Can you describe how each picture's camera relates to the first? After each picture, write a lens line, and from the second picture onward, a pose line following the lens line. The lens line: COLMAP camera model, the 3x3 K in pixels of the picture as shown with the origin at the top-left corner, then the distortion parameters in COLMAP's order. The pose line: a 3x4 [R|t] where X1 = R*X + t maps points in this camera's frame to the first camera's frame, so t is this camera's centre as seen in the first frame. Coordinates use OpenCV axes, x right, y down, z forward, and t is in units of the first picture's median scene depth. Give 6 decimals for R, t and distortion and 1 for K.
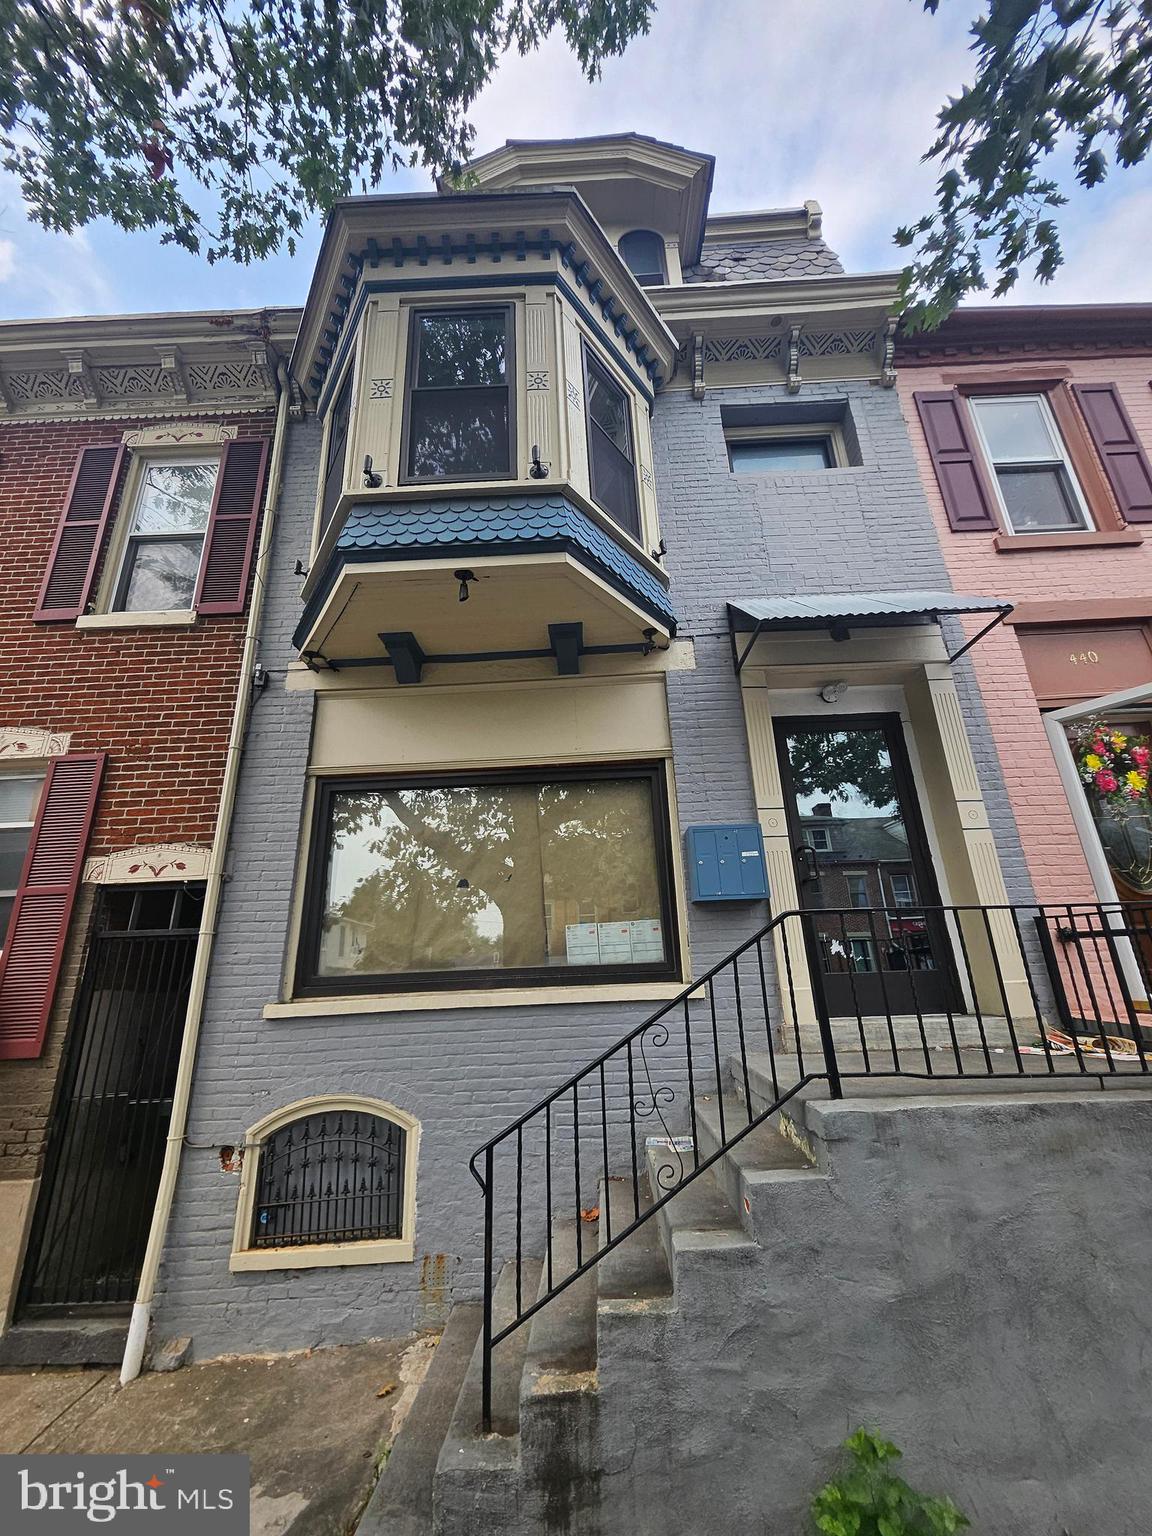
lens RADIAL K [[606.0, 0, 575.5], [0, 606.0, 765.3], [0, 0, 1]] dist [0.002663, 0.000579]
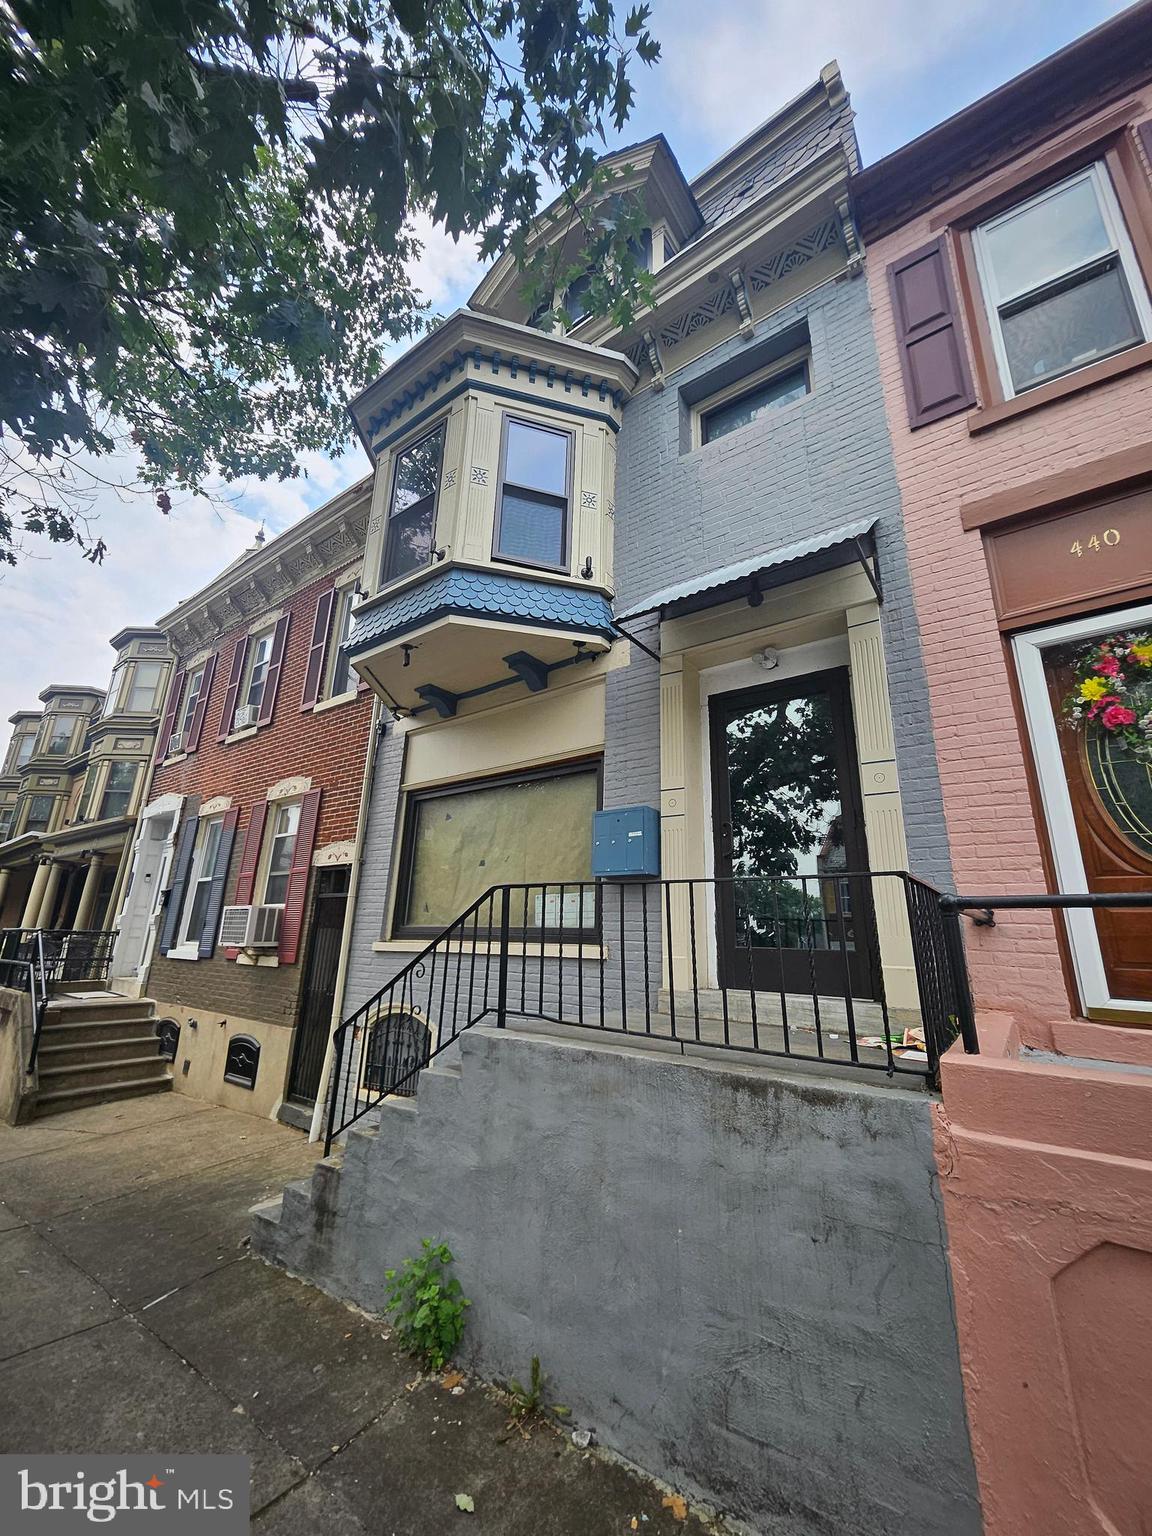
lens RADIAL K [[604.2, 0, 578.1], [0, 604.2, 764.0], [0, 0, 1]] dist [0.008997, -0.004320]
pose [[0.816001, -0.105793, -0.568288, 0.798103], [0.129144, 0.991626, 0.000835, 0.005061], [0.563440, -0.074073, 0.822830, 0.041011]]
